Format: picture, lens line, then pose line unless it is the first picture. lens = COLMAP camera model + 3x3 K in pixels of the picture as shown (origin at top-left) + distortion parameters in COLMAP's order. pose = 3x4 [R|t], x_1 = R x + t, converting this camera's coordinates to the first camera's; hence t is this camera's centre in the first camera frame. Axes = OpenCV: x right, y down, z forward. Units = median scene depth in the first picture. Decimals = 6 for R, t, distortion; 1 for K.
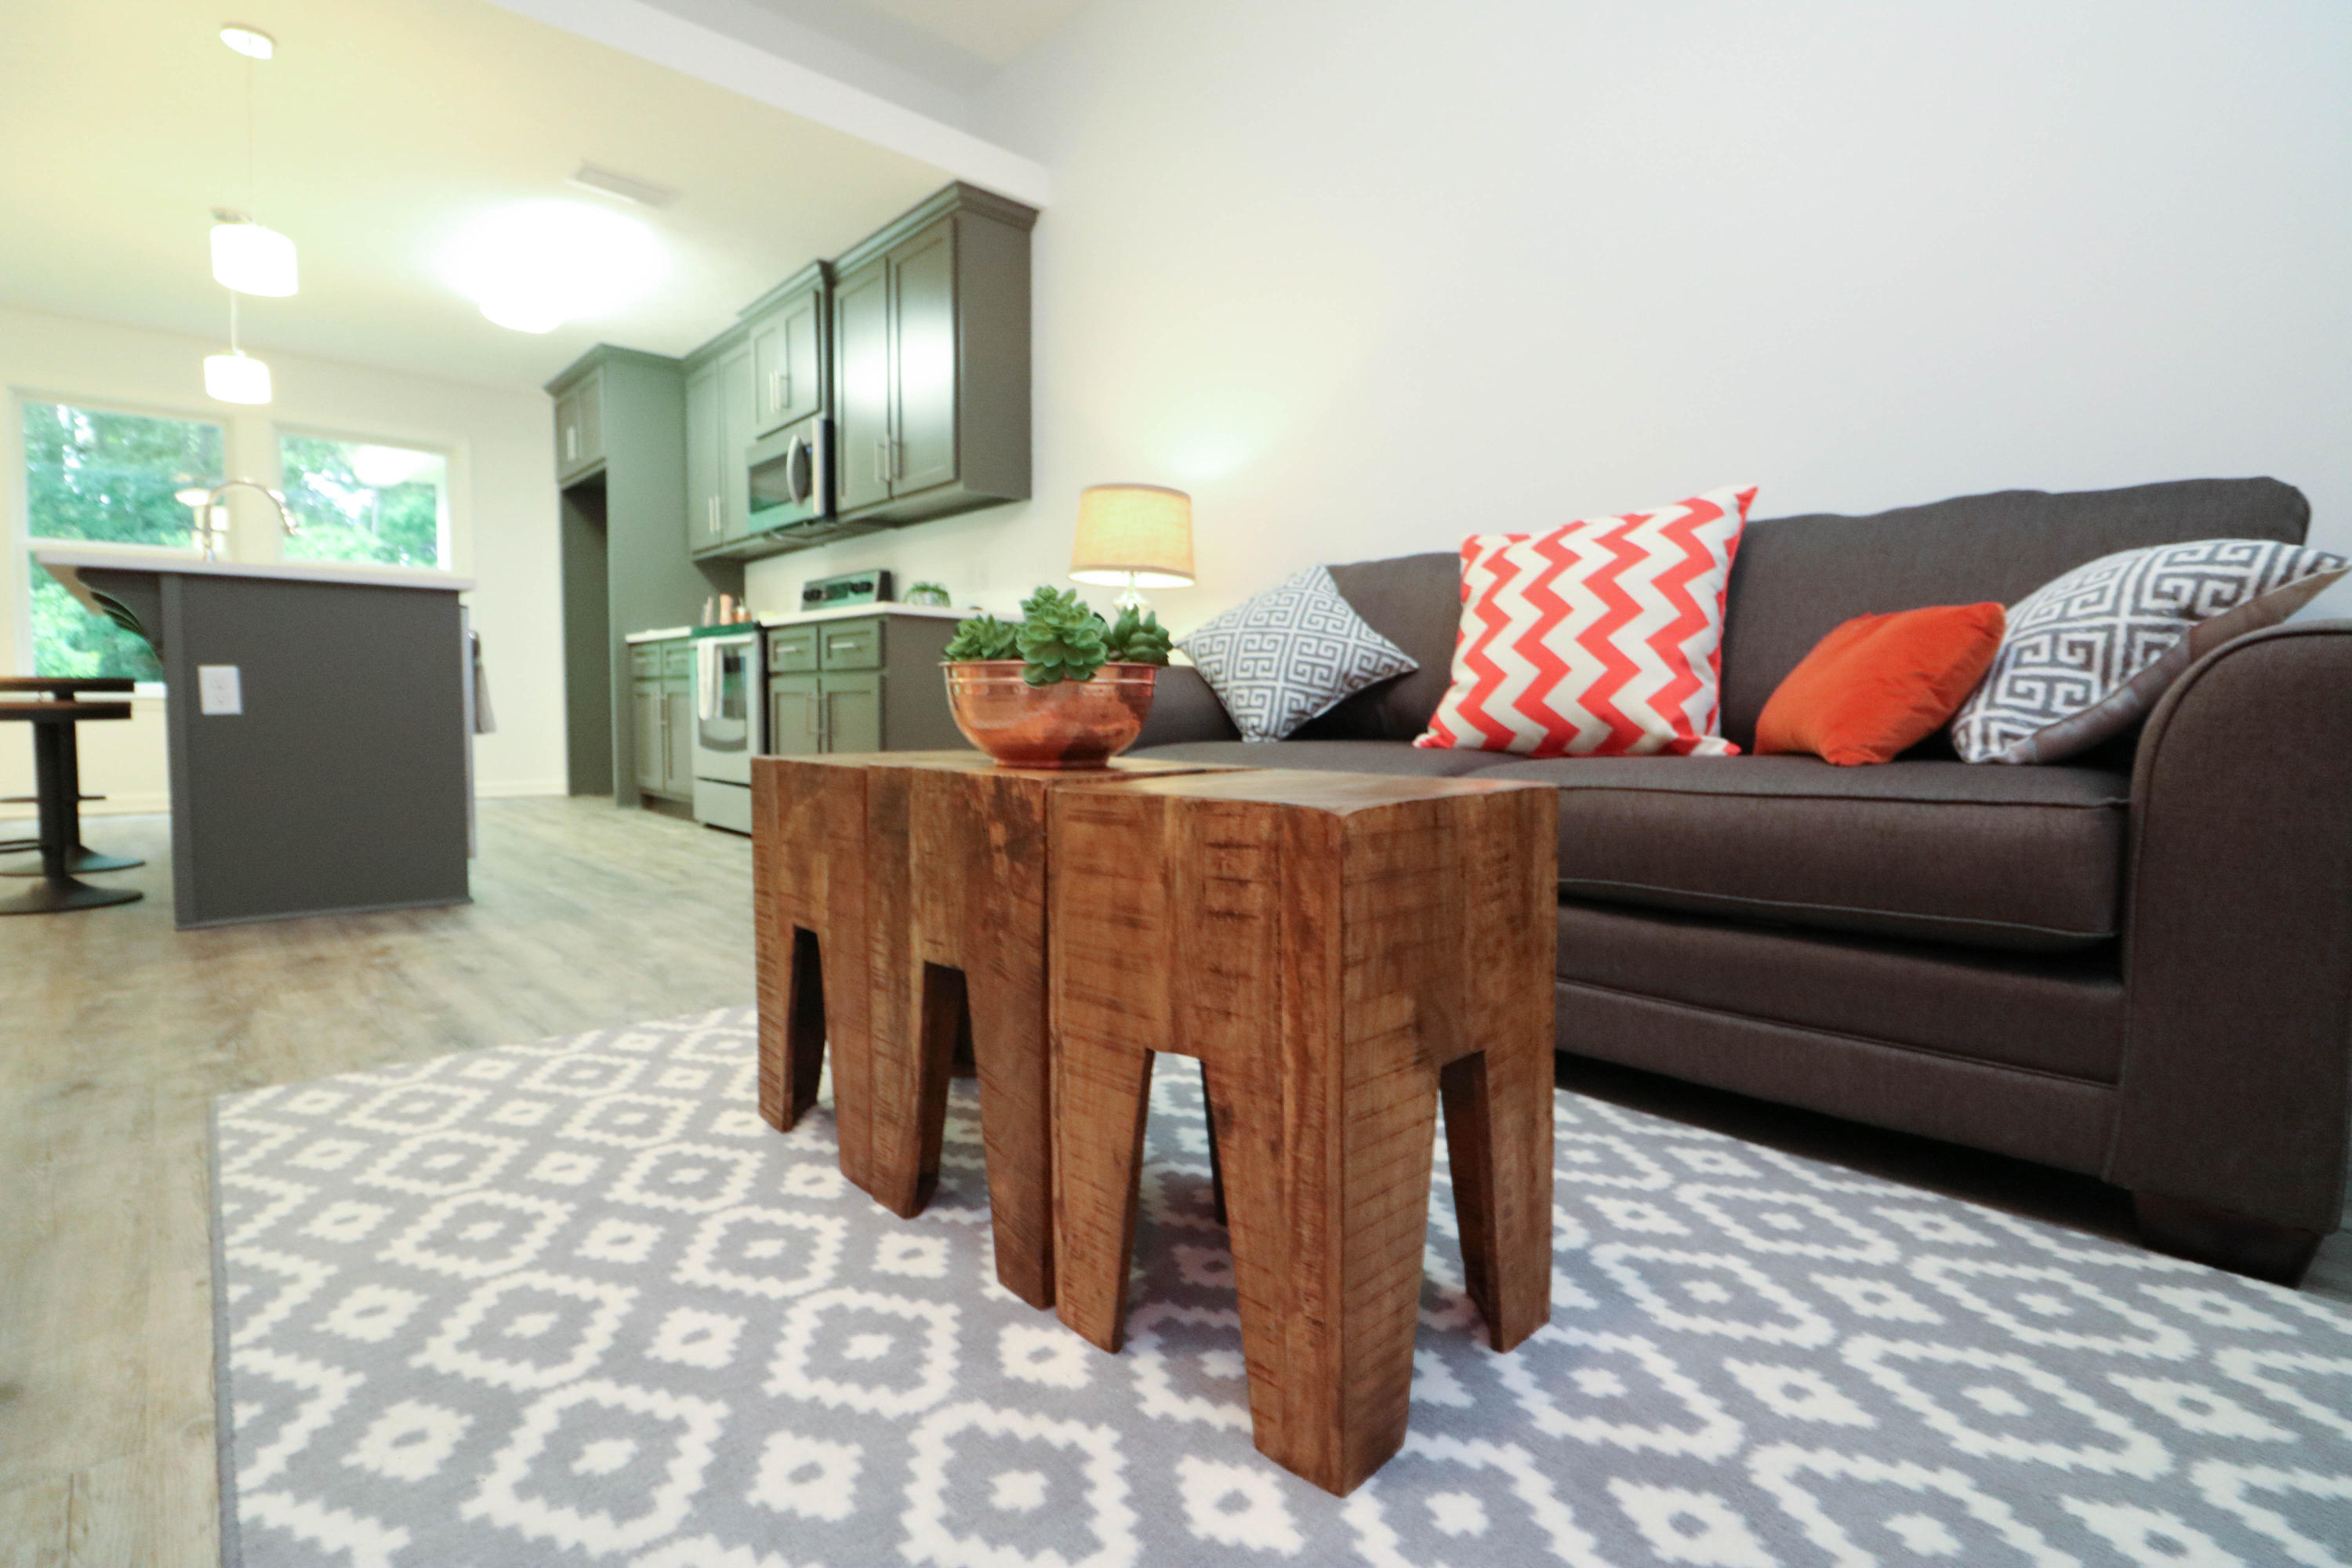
lens RADIAL K [[1083.9, 0, 1157.0], [0, 1083.9, 781.9], [0, 0, 1]] dist [0.000765, -0.018256]
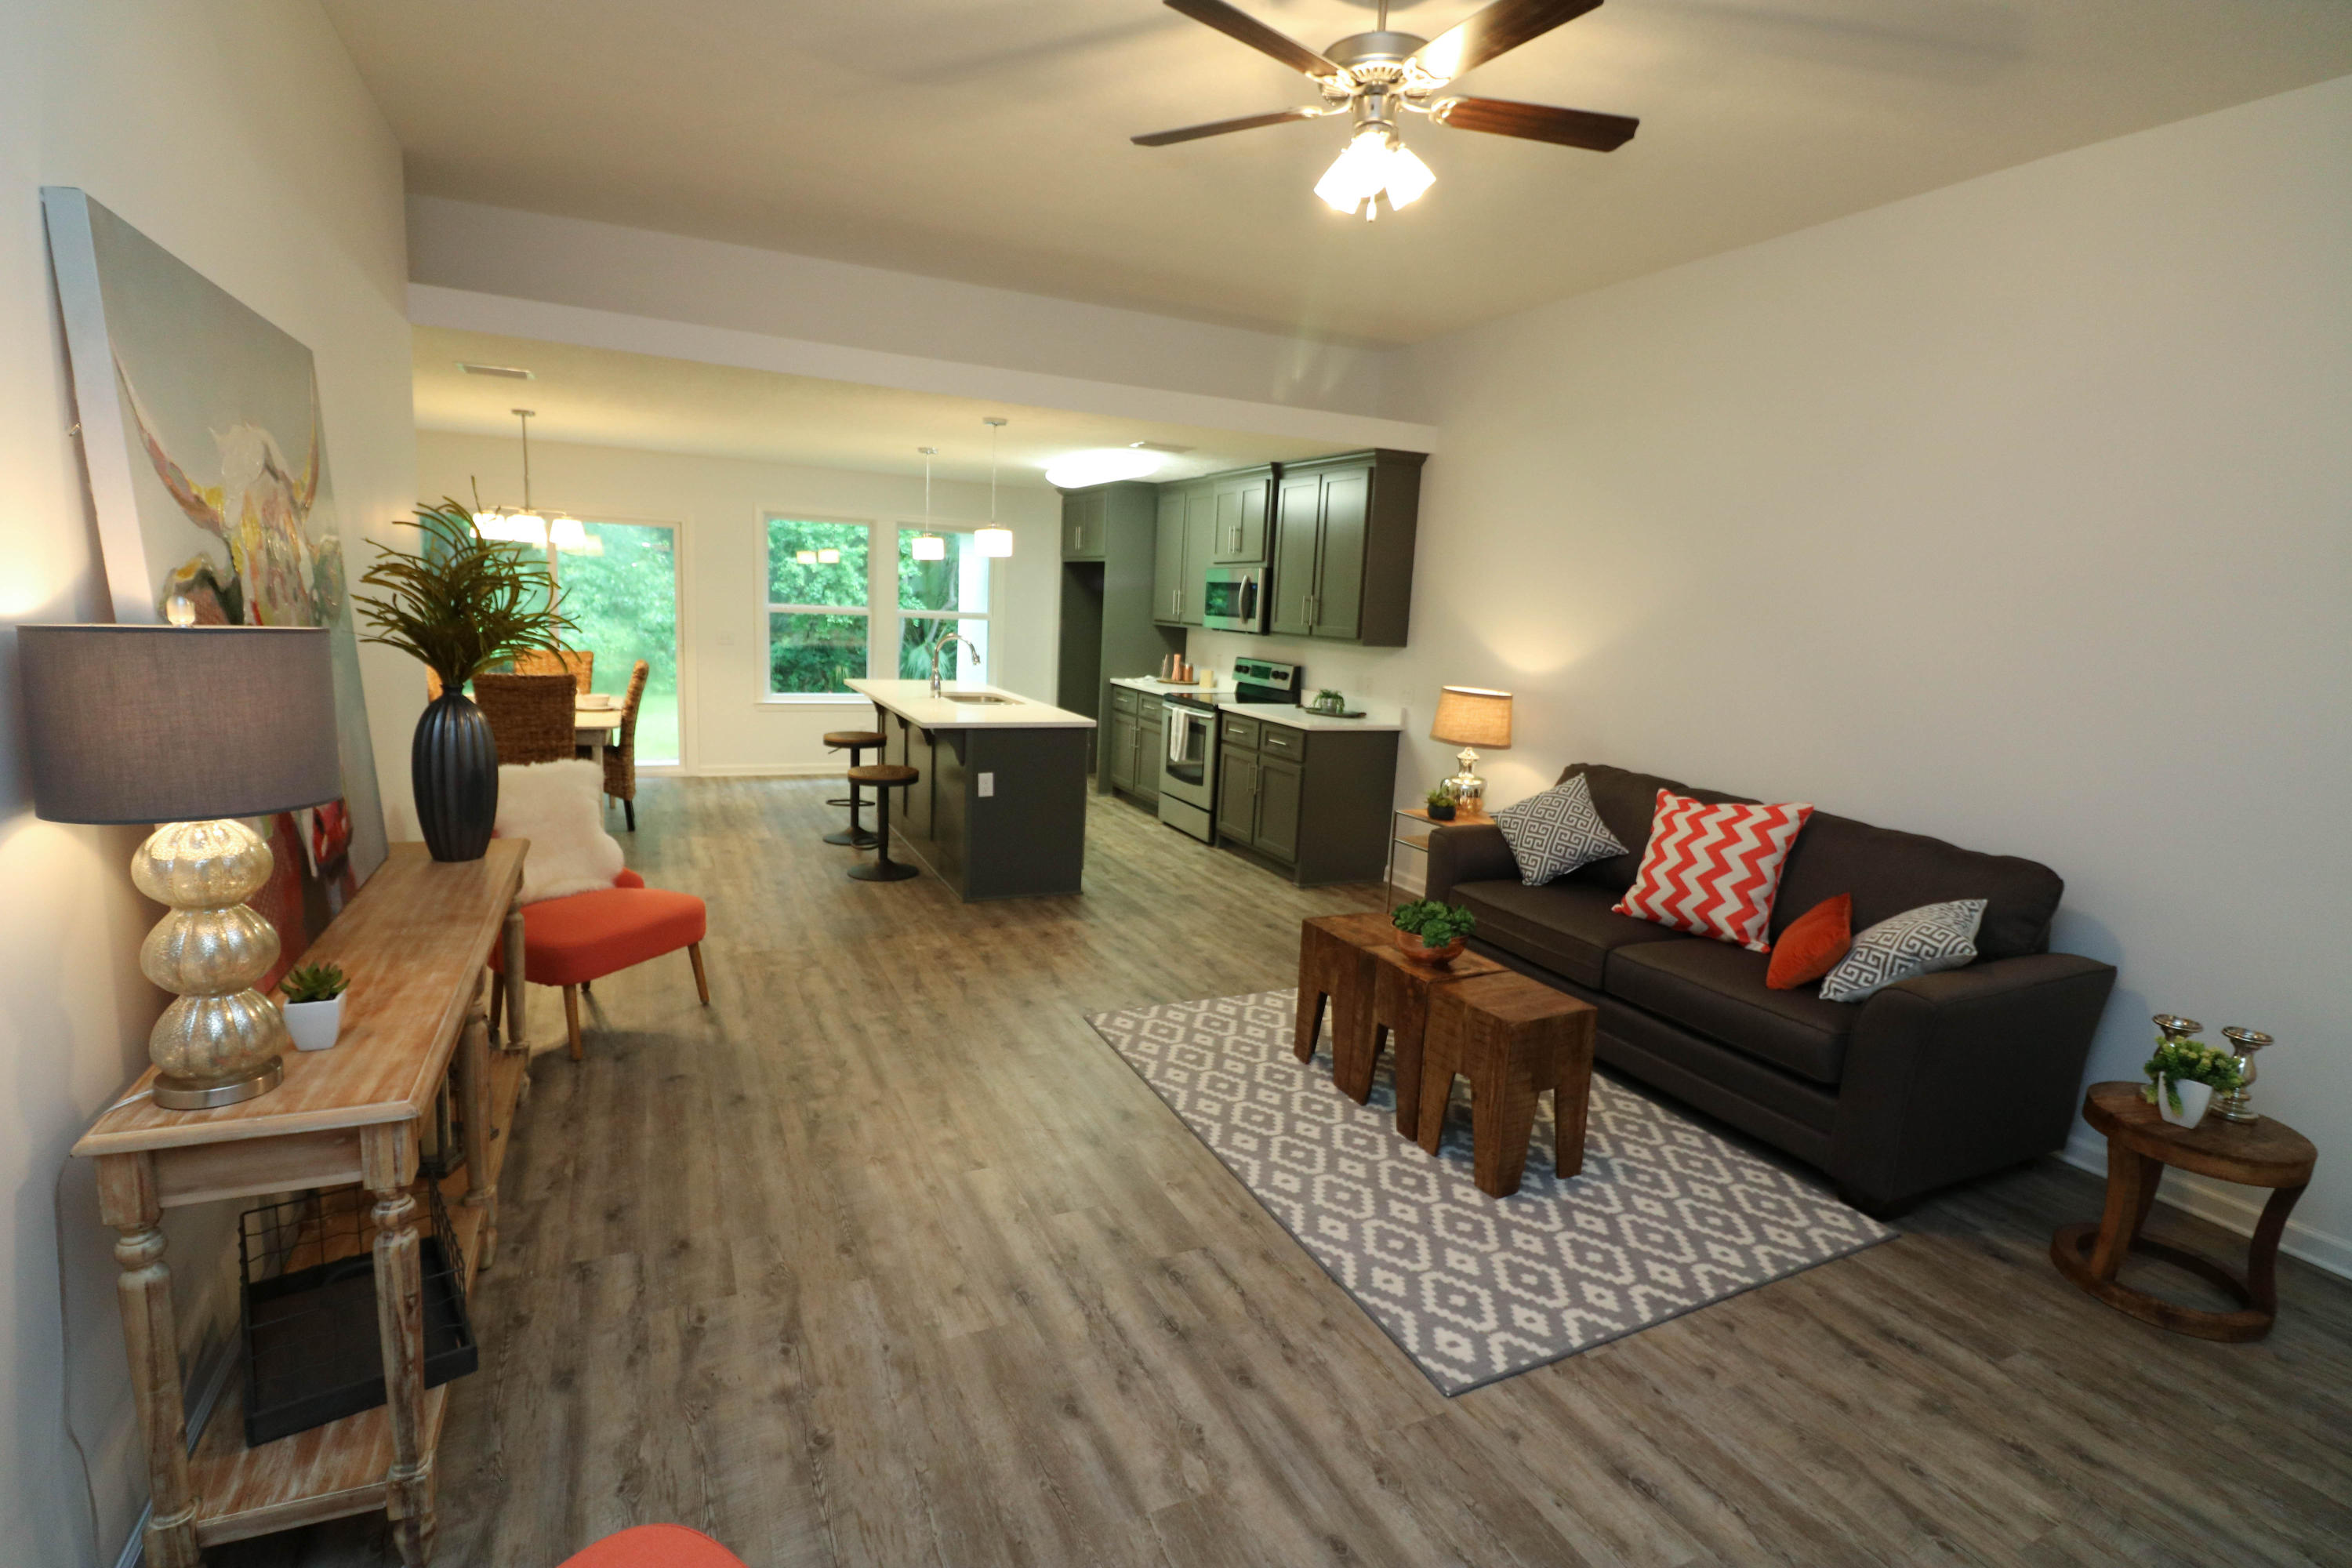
lens RADIAL K [[1082.1, 0, 1151.6], [0, 1082.1, 779.6], [0, 0, 1]] dist [0.001250, -0.017366]
pose [[0.952832, 0.086407, -0.290939, -0.002384], [-0.059722, 0.993254, 0.099399, -0.661858], [0.297565, -0.077335, 0.951564, -1.713889]]
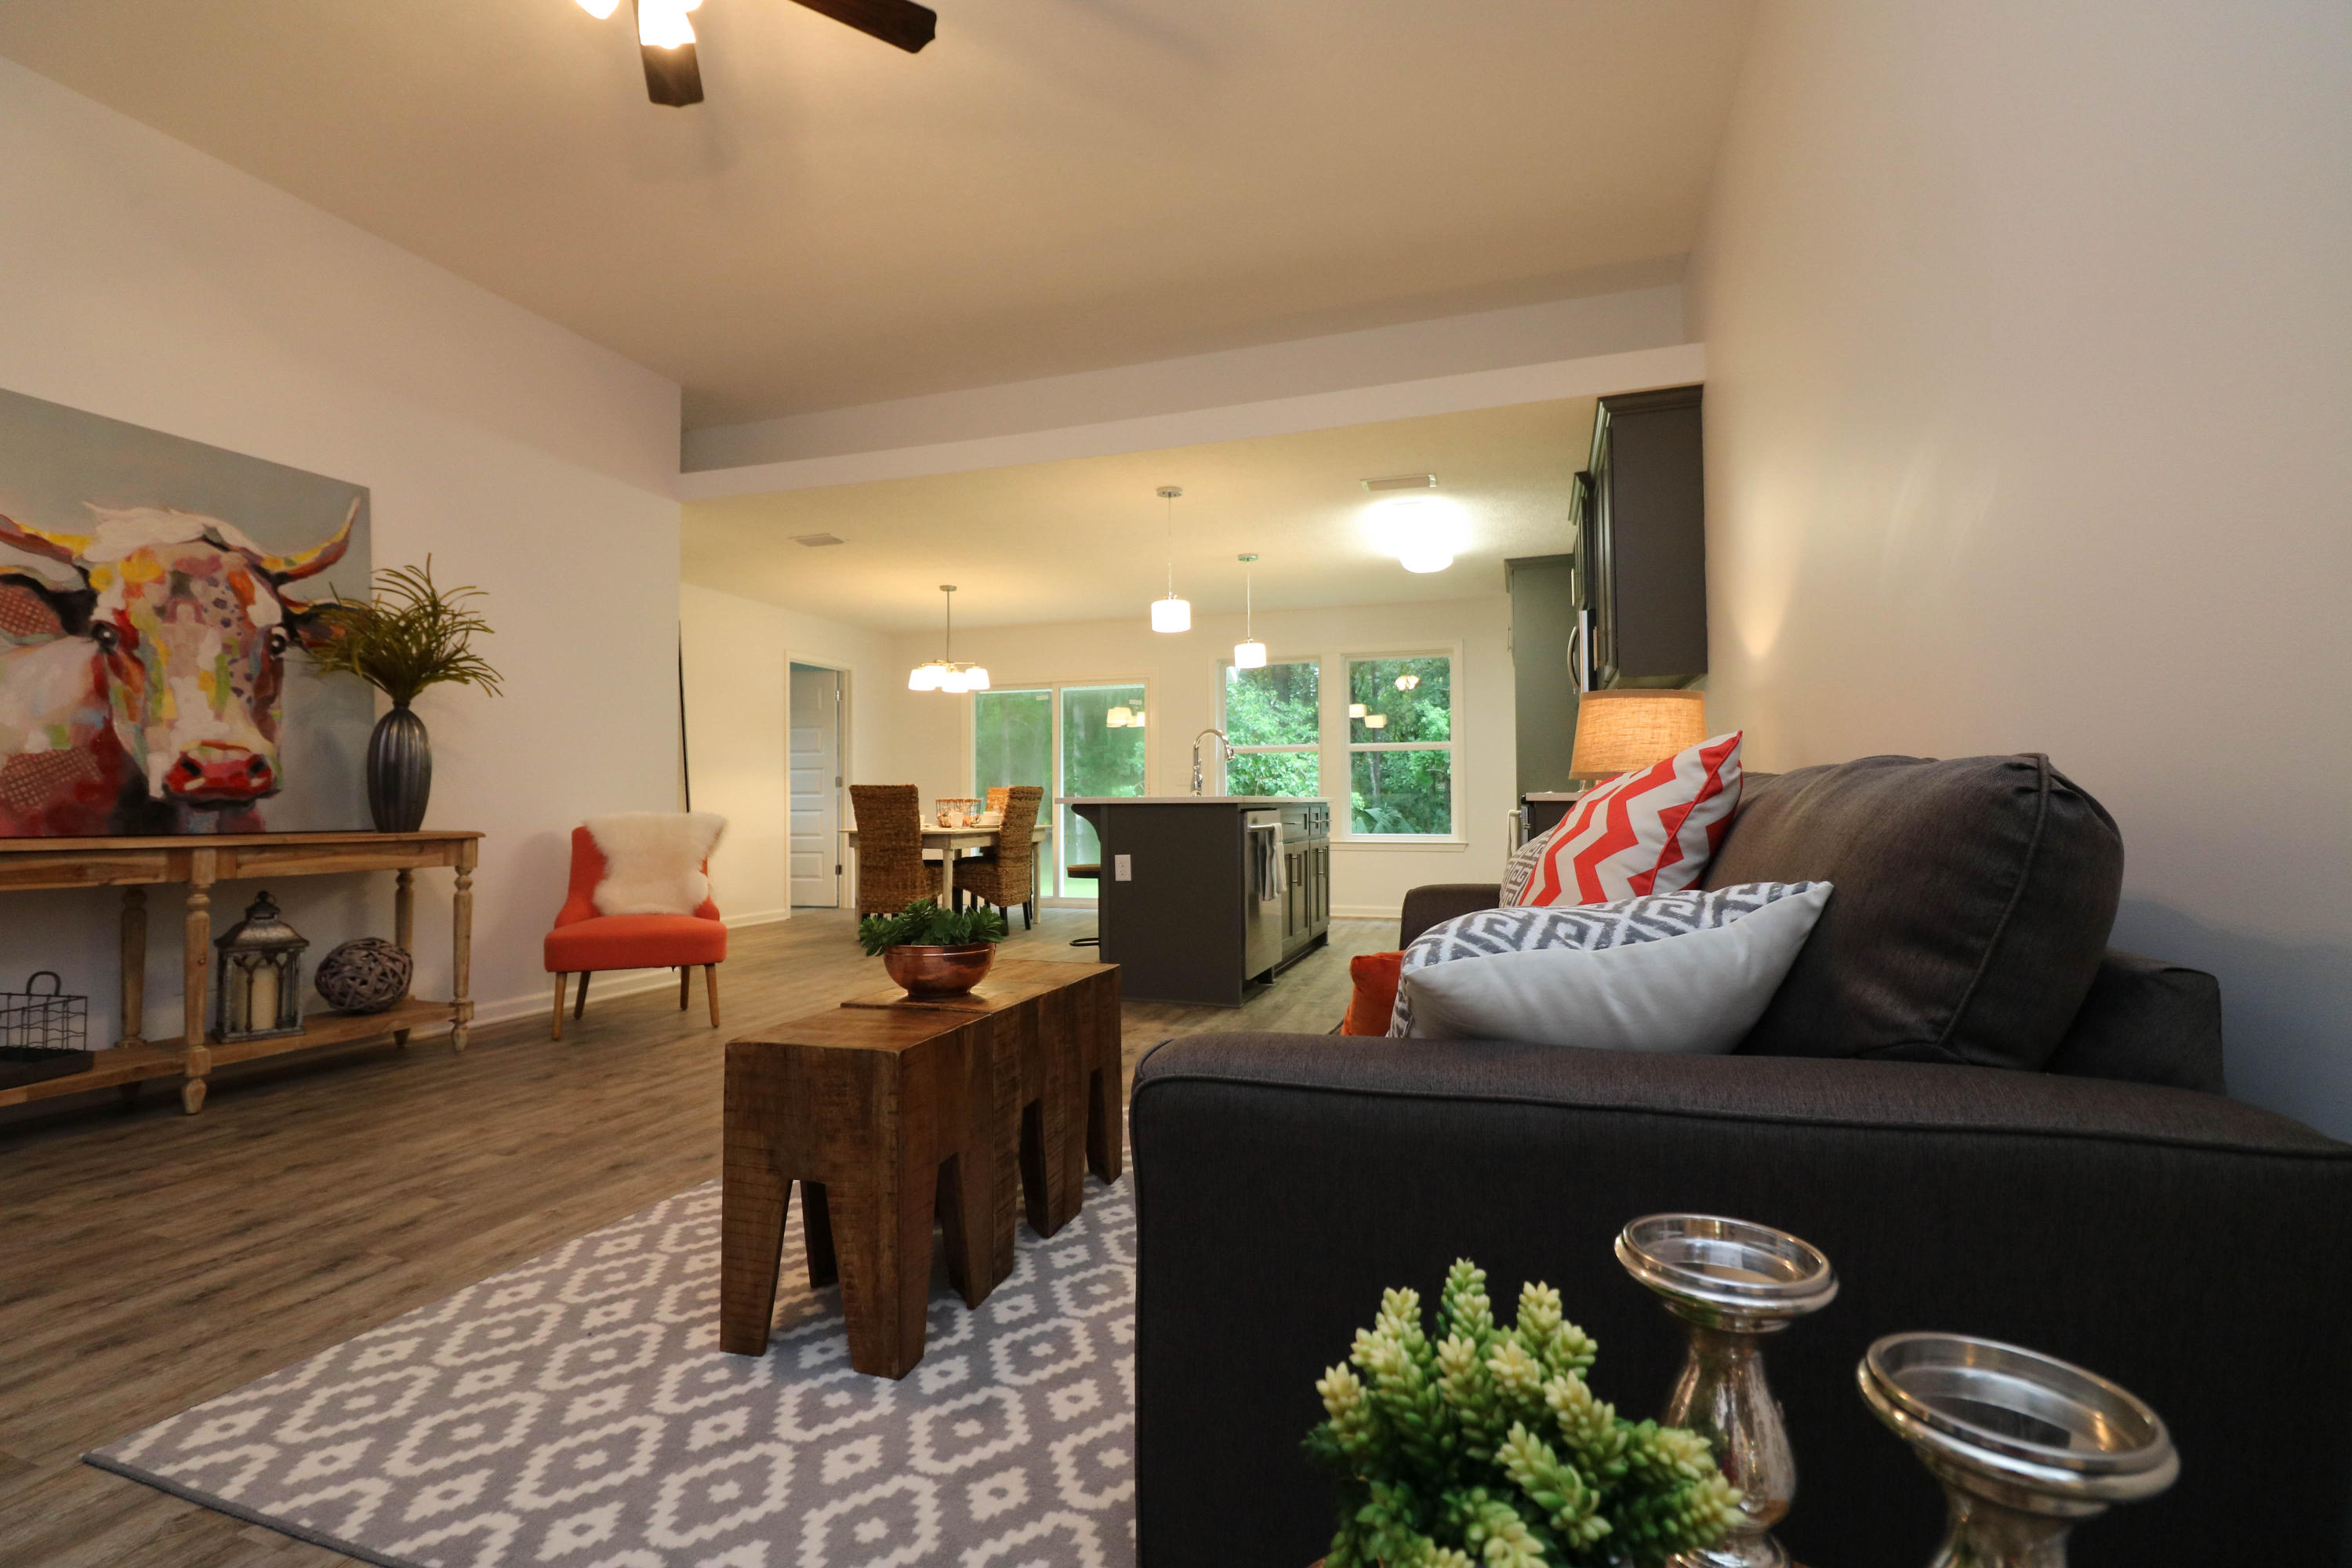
lens RADIAL K [[1082.1, 0, 1151.6], [0, 1082.1, 779.6], [0, 0, 1]] dist [0.001250, -0.017366]
pose [[0.476807, -0.032176, -0.878419, 1.571694], [-0.050396, 0.996685, -0.063863, -0.255475], [0.877562, 0.074719, 0.473605, 0.381930]]
